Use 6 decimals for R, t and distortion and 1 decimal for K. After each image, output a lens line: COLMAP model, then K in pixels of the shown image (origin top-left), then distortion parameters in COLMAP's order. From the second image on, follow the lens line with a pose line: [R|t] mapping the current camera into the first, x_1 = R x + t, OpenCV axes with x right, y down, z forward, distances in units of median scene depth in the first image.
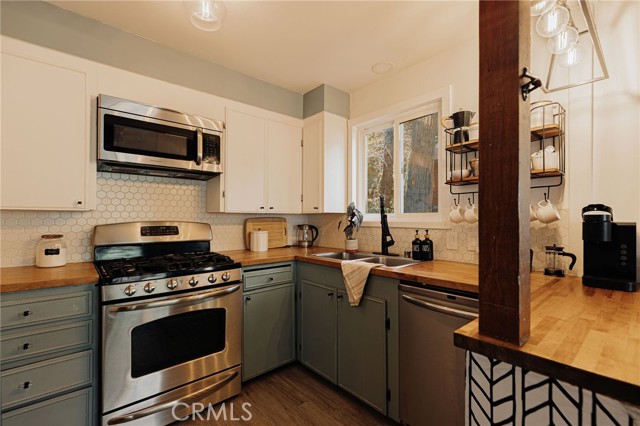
lens RADIAL K [[287.7, 0, 318.8], [0, 287.7, 217.7], [0, 0, 1]] dist [0.003242, 0.000490]
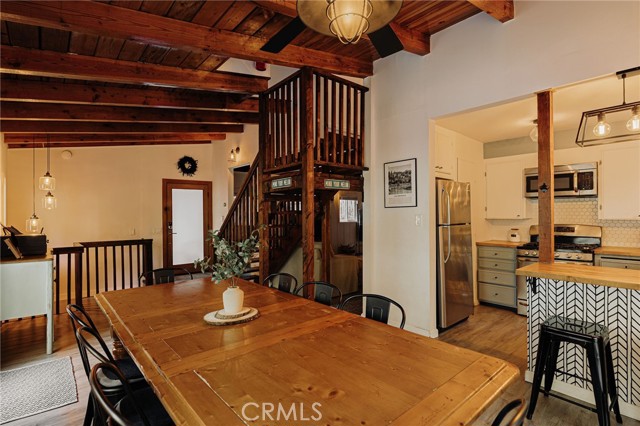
lens RADIAL K [[319.7, 0, 316.7], [0, 319.7, 215.8], [0, 0, 1]] dist [0.002816, -0.000090]
pose [[0.002930, 0.000154, -0.999996, 1.470401], [0.003746, 0.999993, 0.000165, -0.046175], [0.999989, -0.003747, 0.002929, -0.555920]]
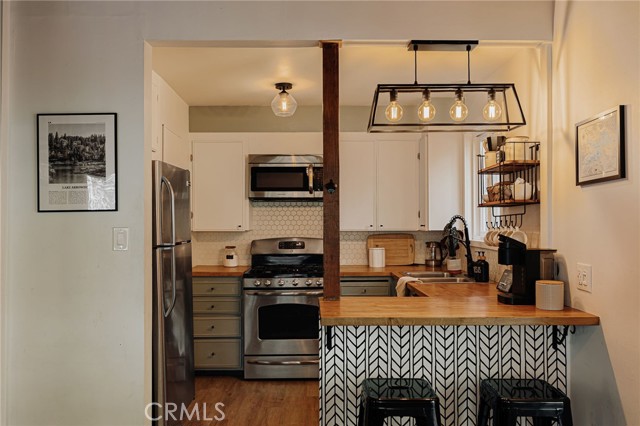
lens RADIAL K [[536.1, 0, 318.8], [0, 536.1, 216.0], [0, 0, 1]] dist [-0.002114, -0.000254]
pose [[0.762519, -0.009175, -0.646901, 1.095457], [0.005016, 0.999953, -0.008269, -0.064893], [0.646947, 0.003060, 0.762529, -0.746993]]
